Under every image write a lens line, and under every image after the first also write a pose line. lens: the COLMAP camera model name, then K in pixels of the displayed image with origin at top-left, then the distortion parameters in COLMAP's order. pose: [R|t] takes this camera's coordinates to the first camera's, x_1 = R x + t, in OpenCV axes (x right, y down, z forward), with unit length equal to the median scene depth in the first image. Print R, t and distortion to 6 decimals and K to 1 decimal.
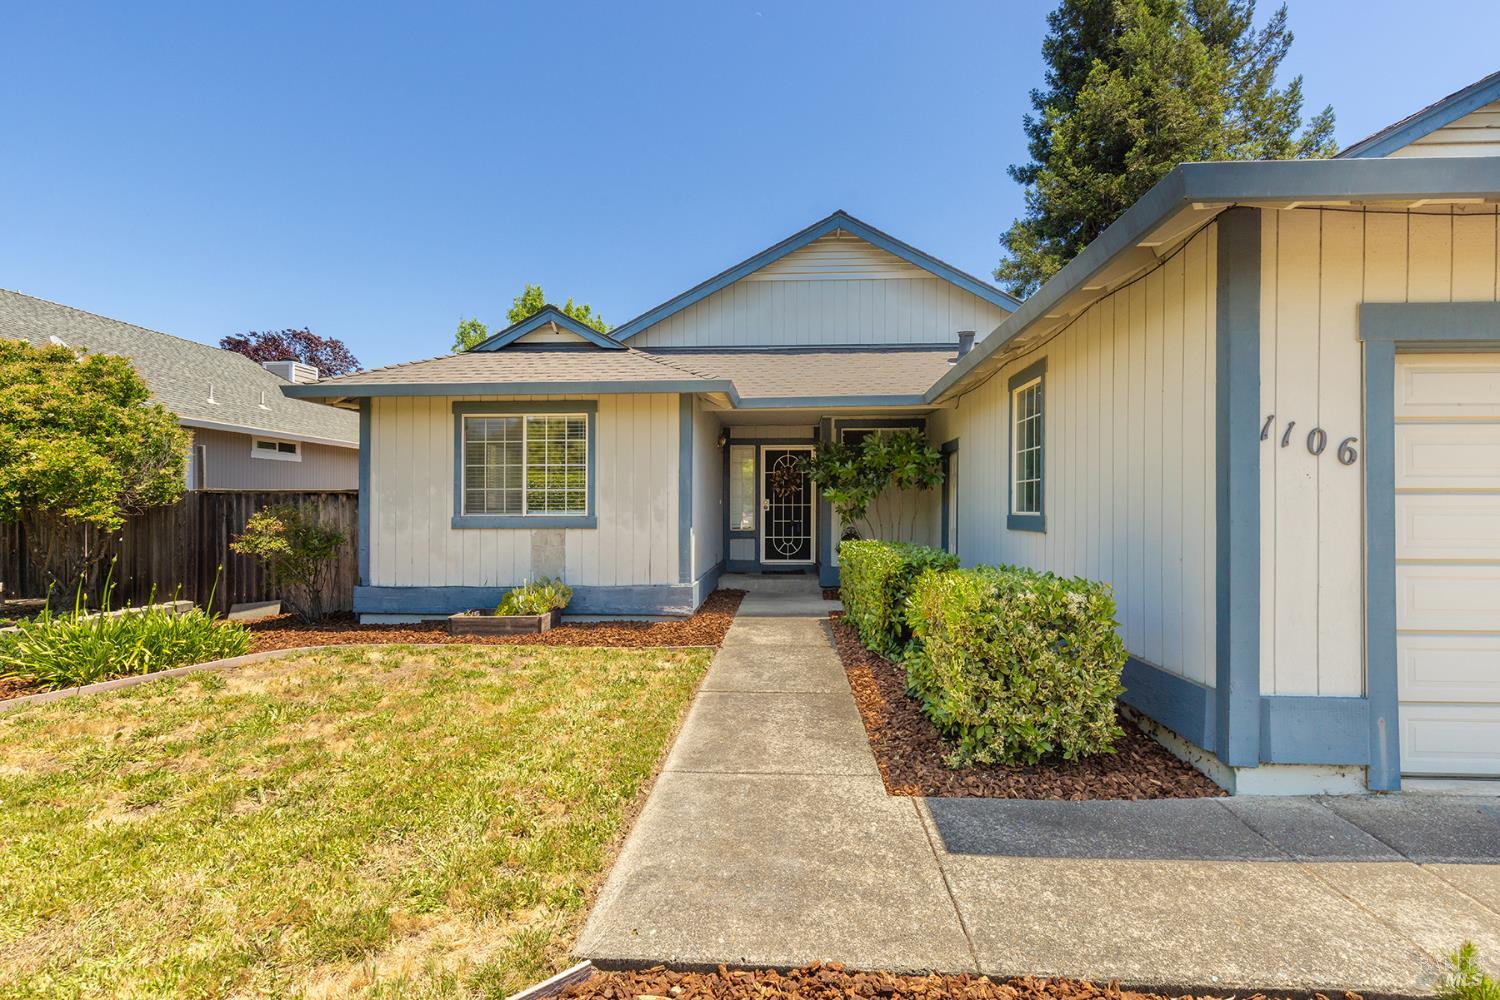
lens RADIAL K [[677.9, 0, 761.1], [0, 677.9, 506.5], [0, 0, 1]] dist [0.001218, -0.000410]
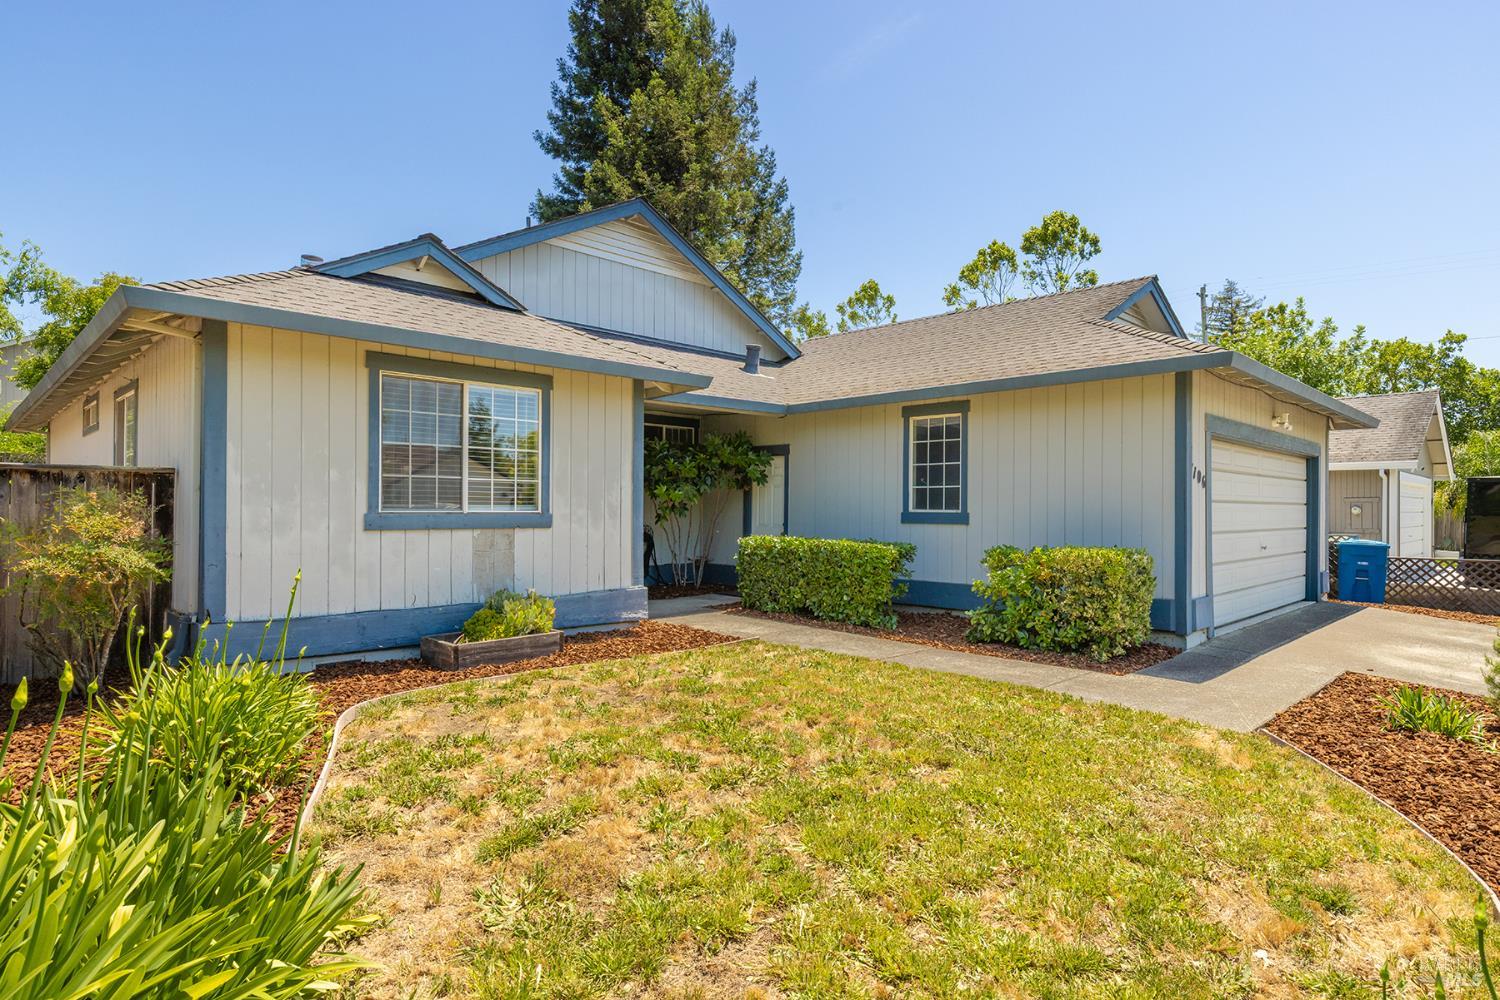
lens RADIAL K [[837.5, 0, 750.0], [0, 837.5, 500.0], [0, 0, 1]] dist [0.000935, 0.000181]
pose [[0.672058, 0.014635, 0.740354, -0.840005], [-0.008289, 0.999891, -0.012241, 0.008946], [-0.740452, 0.002090, 0.672106, 0.116323]]
